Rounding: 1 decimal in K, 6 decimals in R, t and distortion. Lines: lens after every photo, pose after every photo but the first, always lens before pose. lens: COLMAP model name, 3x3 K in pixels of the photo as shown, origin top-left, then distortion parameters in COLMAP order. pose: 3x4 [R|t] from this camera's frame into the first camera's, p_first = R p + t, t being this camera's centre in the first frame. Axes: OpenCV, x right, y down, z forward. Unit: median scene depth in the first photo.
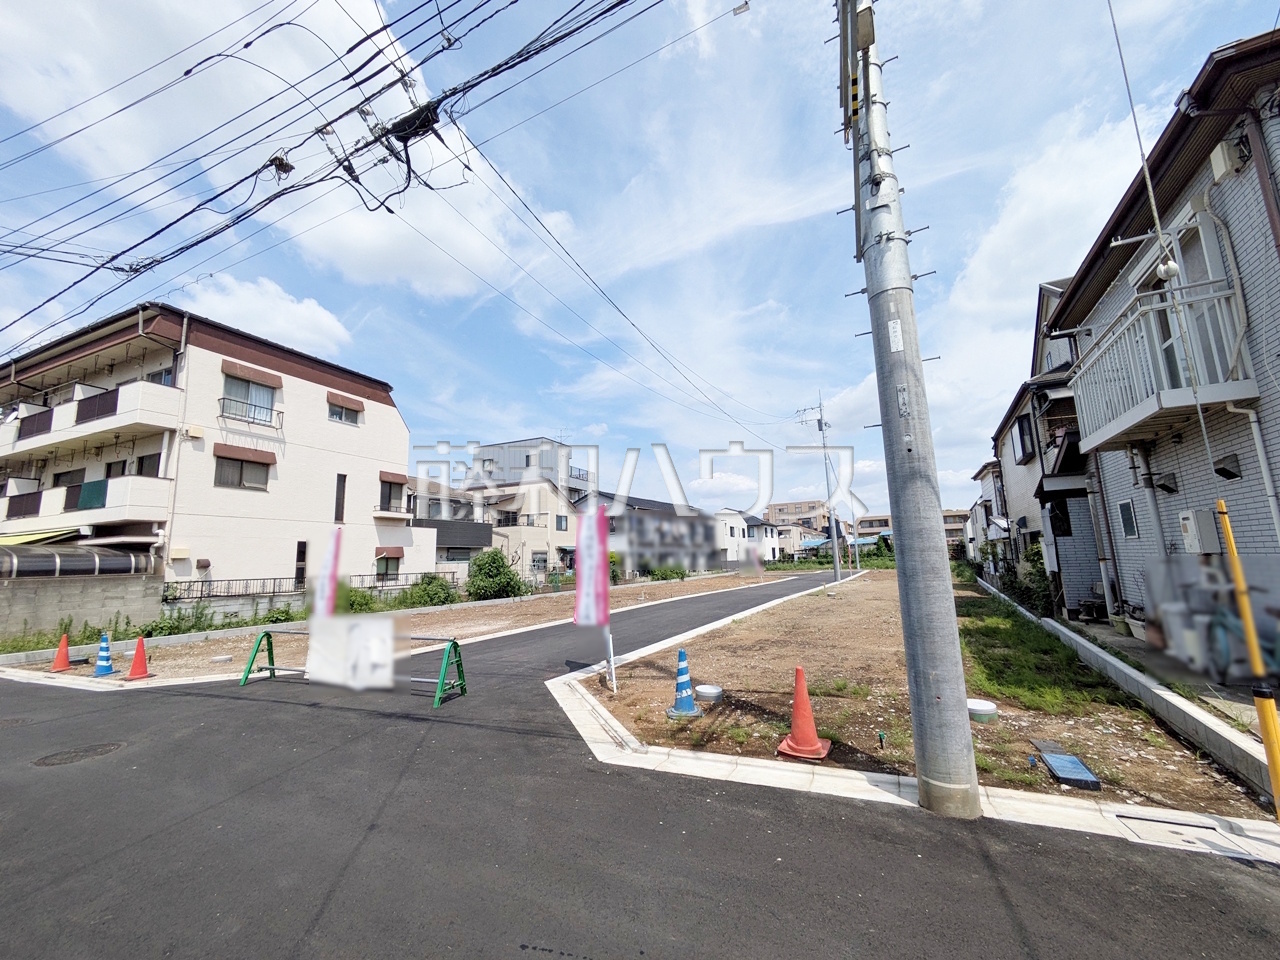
lens RADIAL K [[508.5, 0, 641.4], [0, 508.5, 484.2], [0, 0, 1]] dist [0.000364, 0.000358]
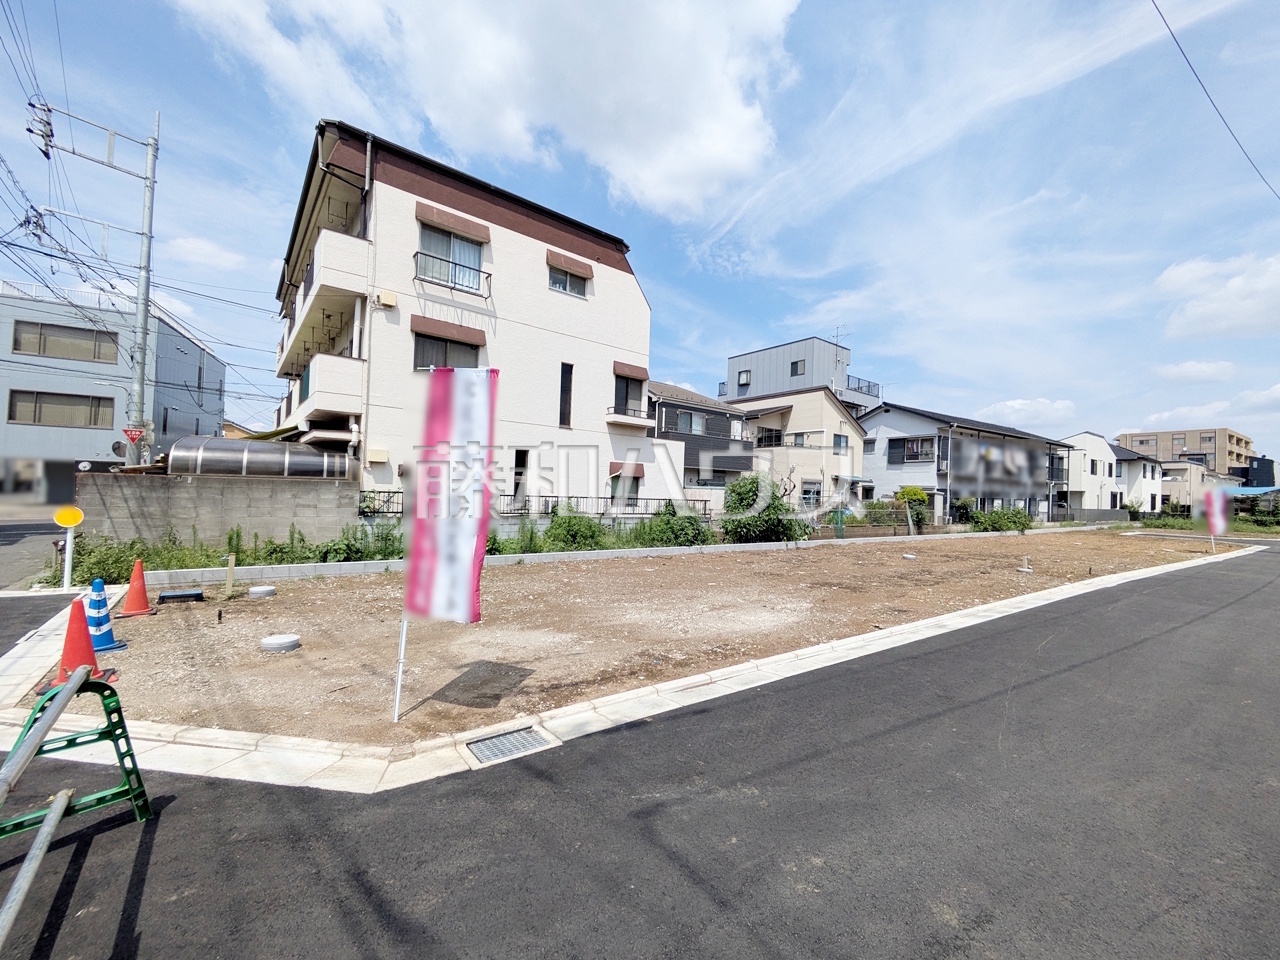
lens RADIAL K [[504.8, 0, 647.4], [0, 504.8, 481.2], [0, 0, 1]] dist [0.006797, 0.000453]
pose [[0.892648, 0.047369, -0.448259, -0.156498], [0.009941, 0.992152, 0.124641, 0.070430], [0.450645, -0.115717, 0.885171, 0.420874]]
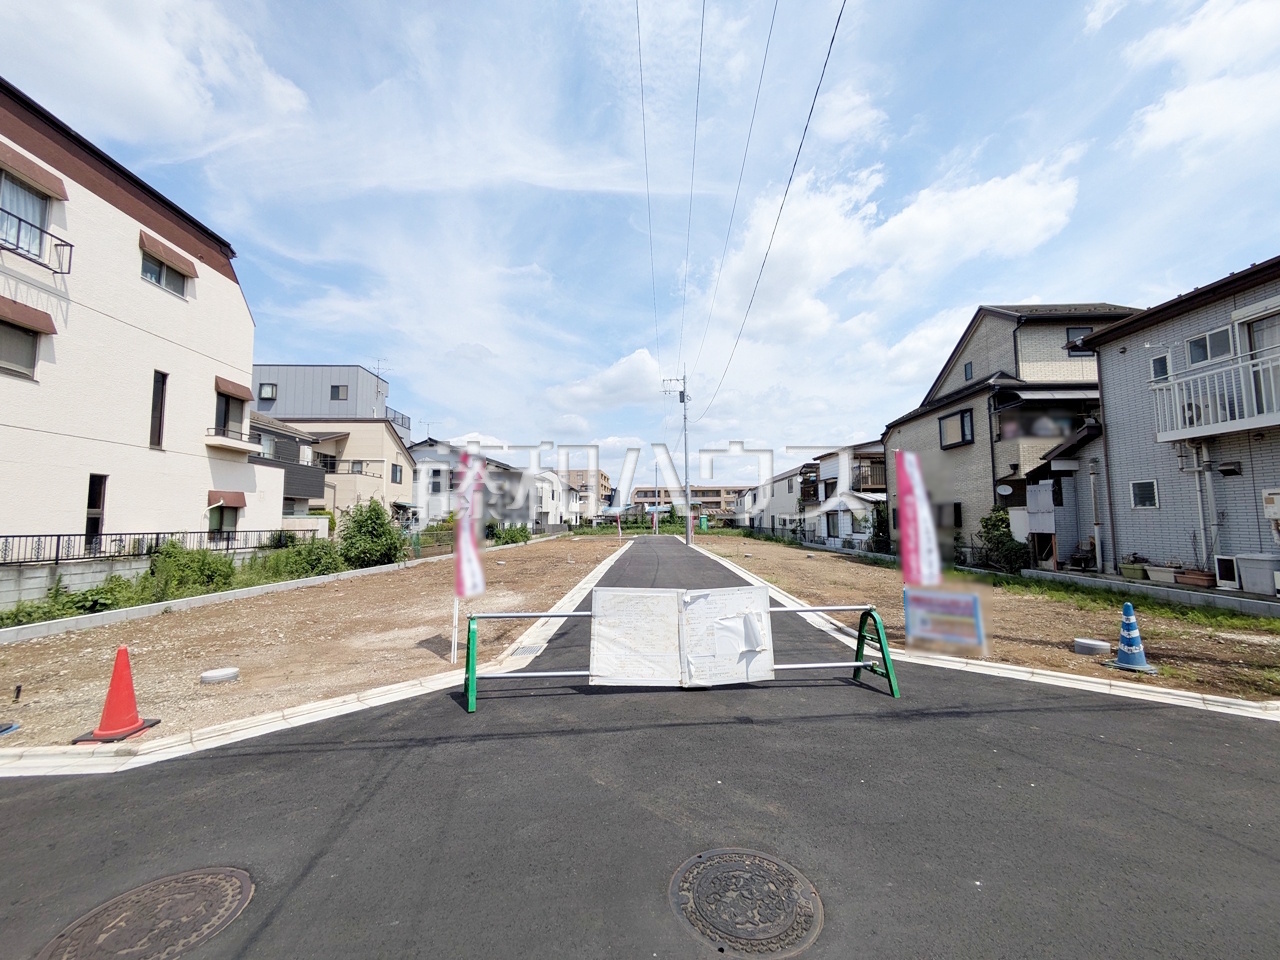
lens RADIAL K [[510.2, 0, 640.0], [0, 510.2, 480.0], [0, 0, 1]] dist [0.003419, 0.000804]
pose [[0.887297, 0.059254, 0.457376, -0.394526], [-0.086030, 0.995571, 0.037919, 0.044073], [-0.453103, -0.072994, 0.888464, 0.187211]]
